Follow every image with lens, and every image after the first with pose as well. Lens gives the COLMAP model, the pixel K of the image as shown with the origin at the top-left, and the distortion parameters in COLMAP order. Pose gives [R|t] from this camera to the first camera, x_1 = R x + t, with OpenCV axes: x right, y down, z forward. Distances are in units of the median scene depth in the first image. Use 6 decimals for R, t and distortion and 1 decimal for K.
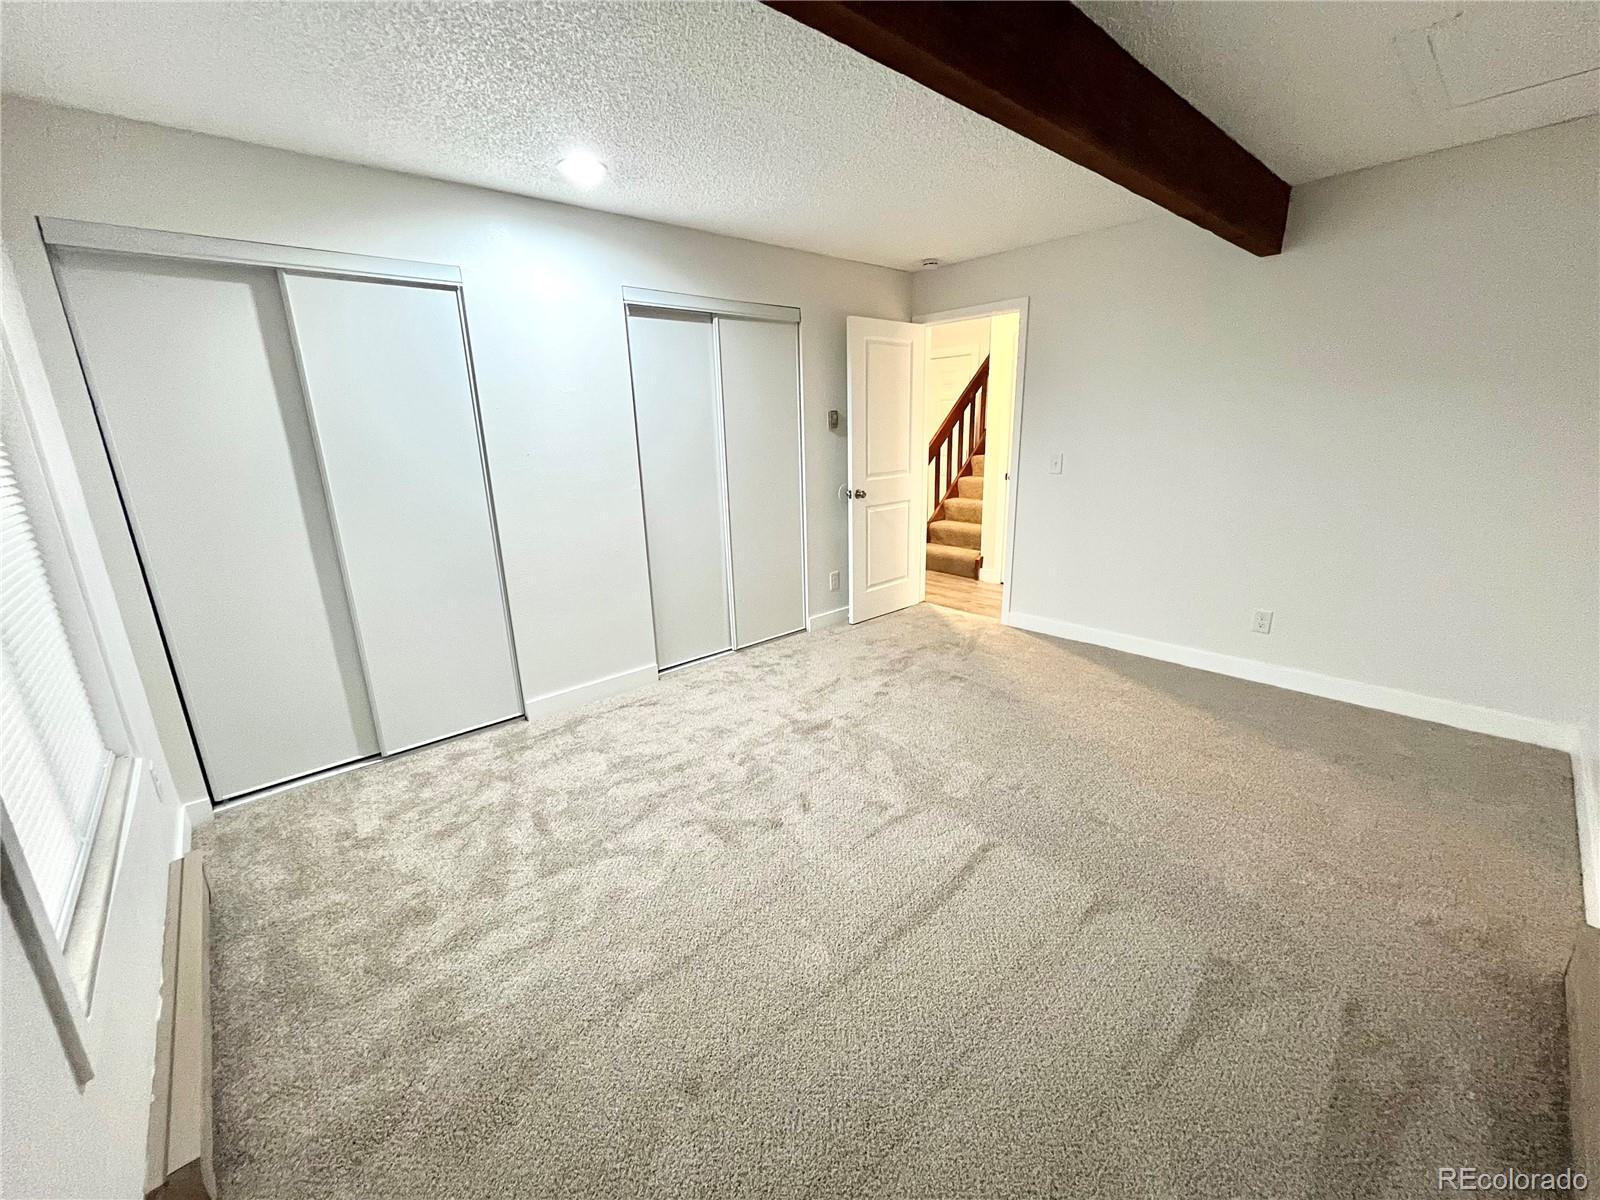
lens RADIAL K [[643.1, 0, 802.3], [0, 643.1, 598.6], [0, 0, 1]] dist [-0.005392, -0.000644]
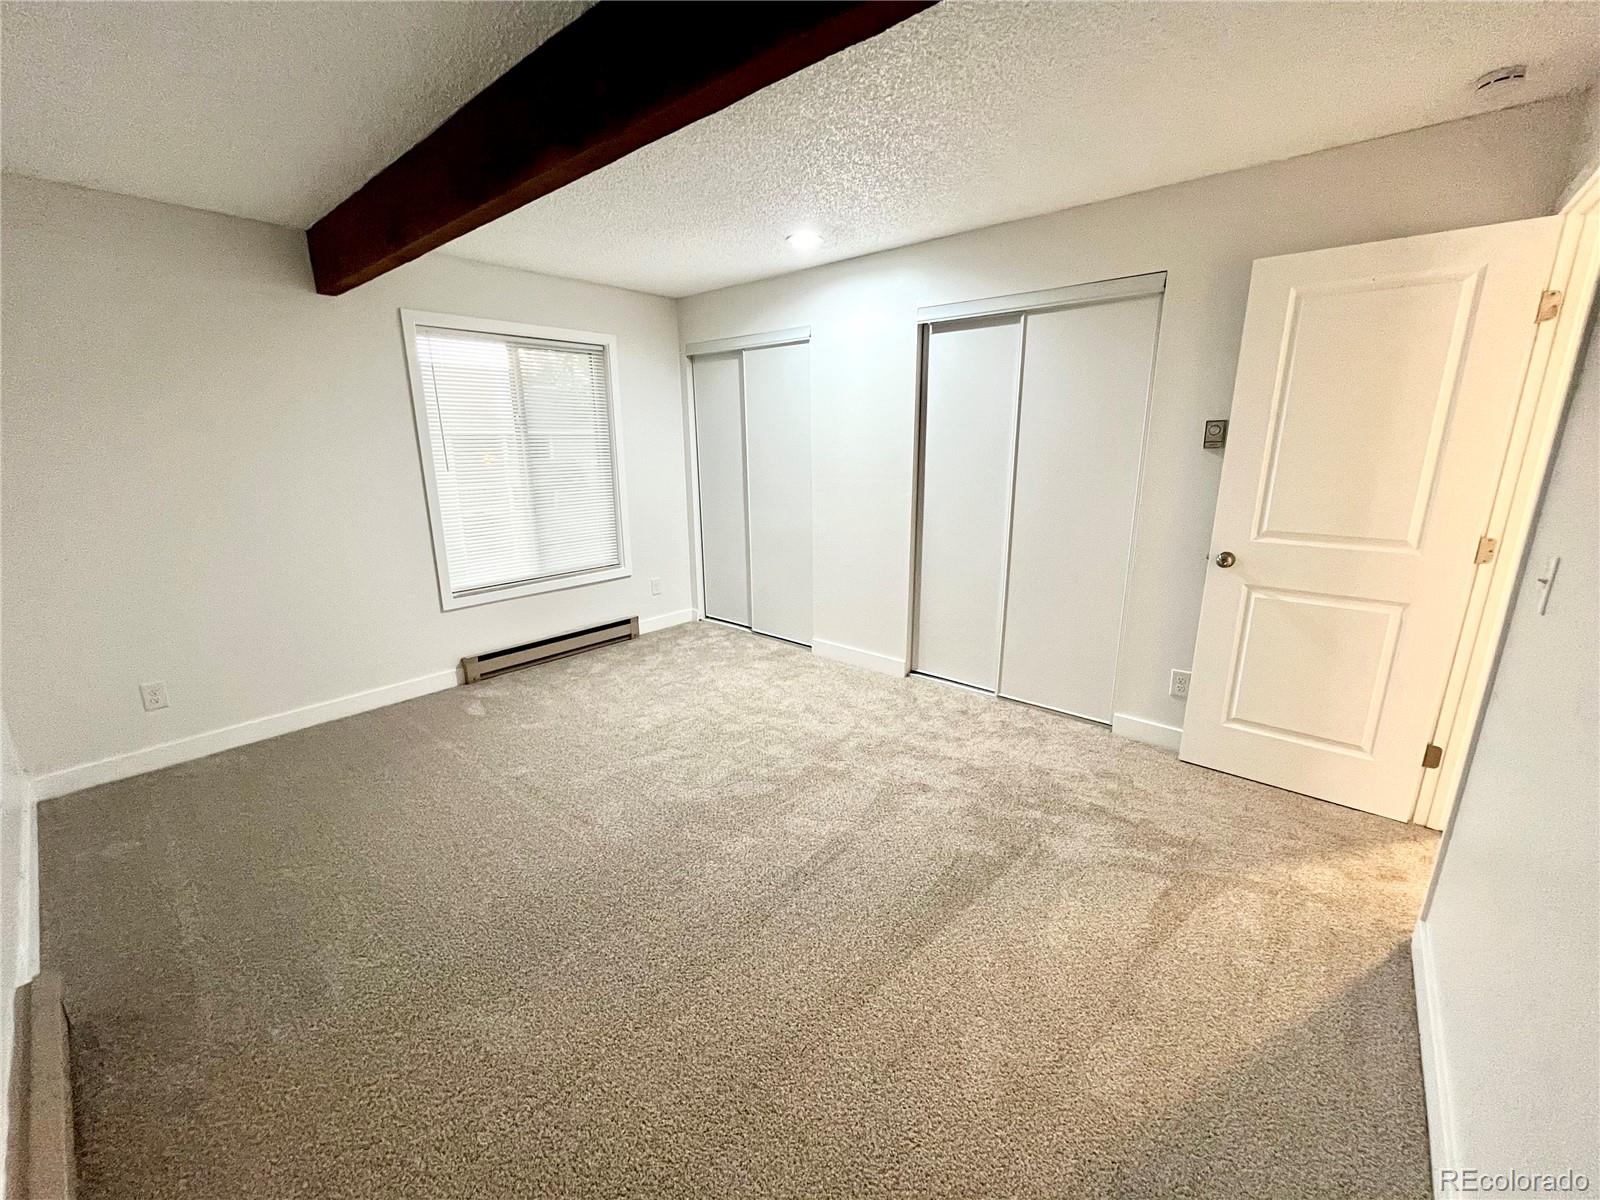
lens RADIAL K [[643.1, 0, 798.9], [0, 643.1, 597.6], [0, 0, 1]] dist [-0.005392, -0.000644]
pose [[0.120736, 0.266532, -0.956234, 0.748619], [-0.256503, 0.938944, 0.229327, -0.198811], [0.958973, 0.217588, 0.181730, 0.627649]]
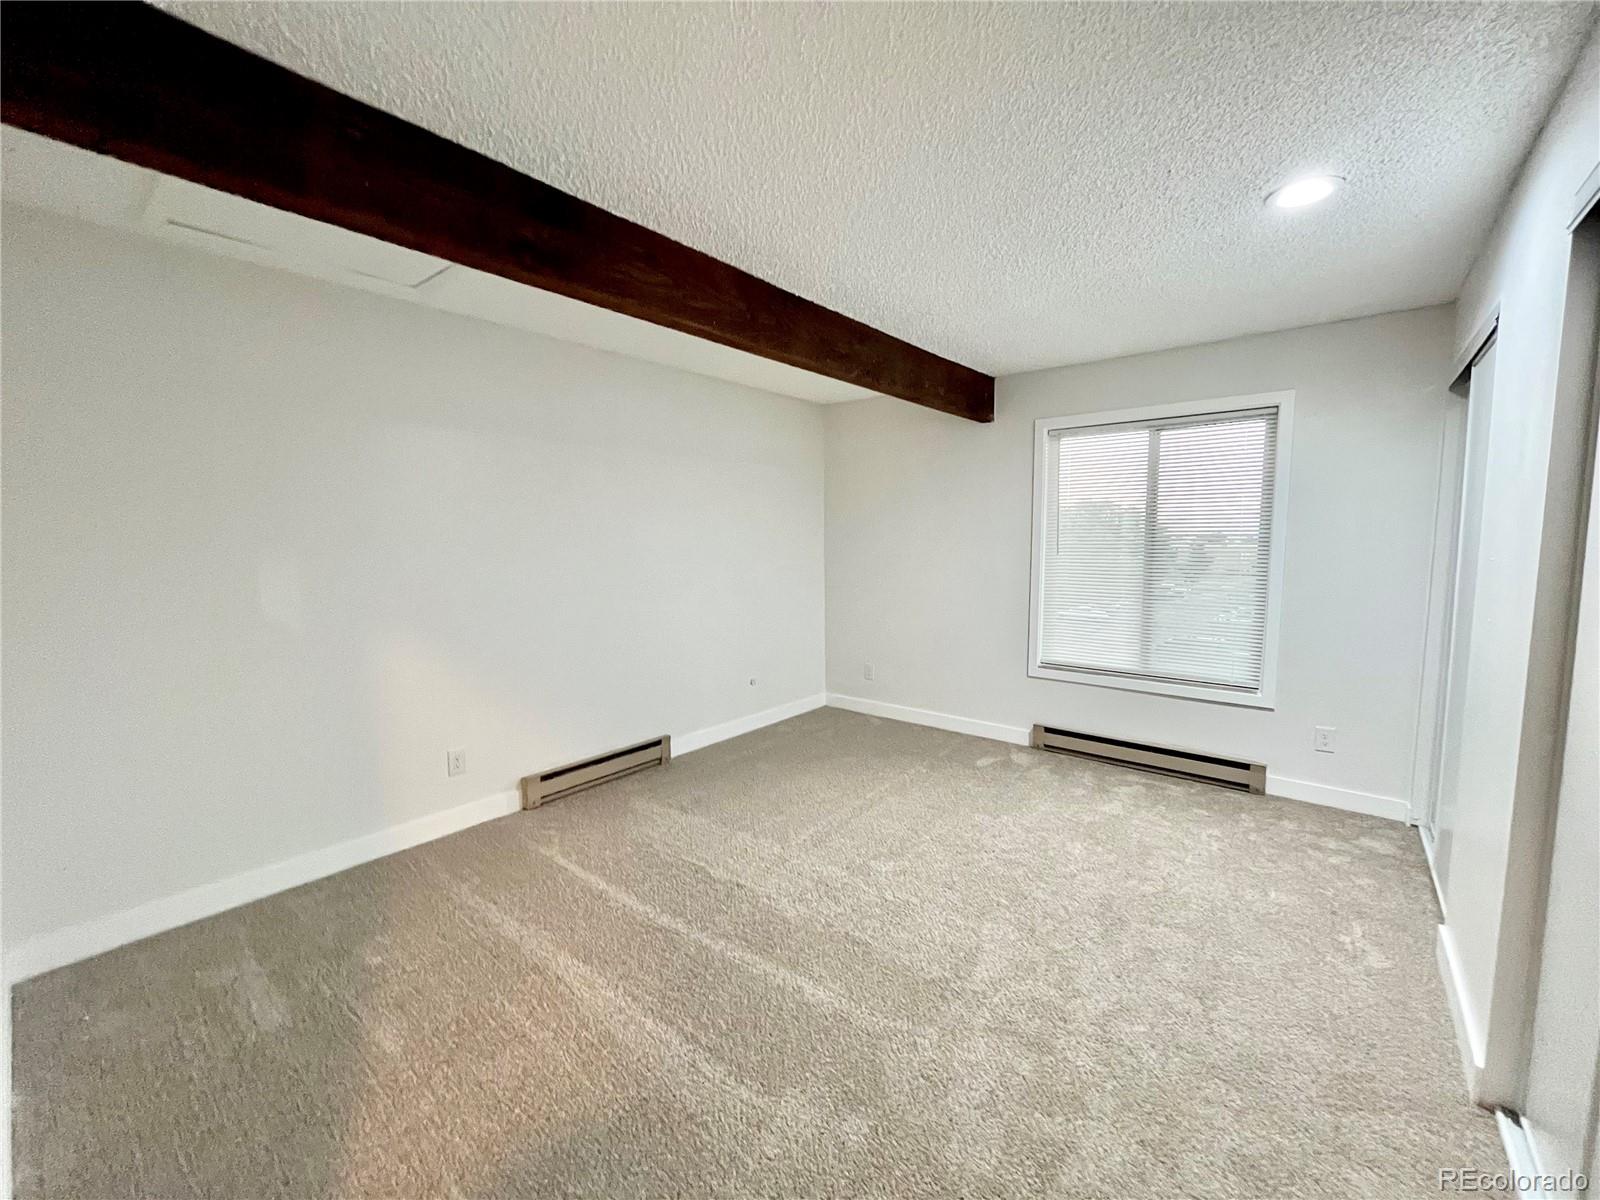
lens RADIAL K [[643.1, 0, 797.0], [0, 643.1, 596.3], [0, 0, 1]] dist [-0.005392, -0.000644]
pose [[-0.989309, 0.068692, -0.128646, 0.261376], [0.016722, 0.929736, 0.367847, -0.363817], [0.144875, 0.361763, -0.920944, 1.222792]]
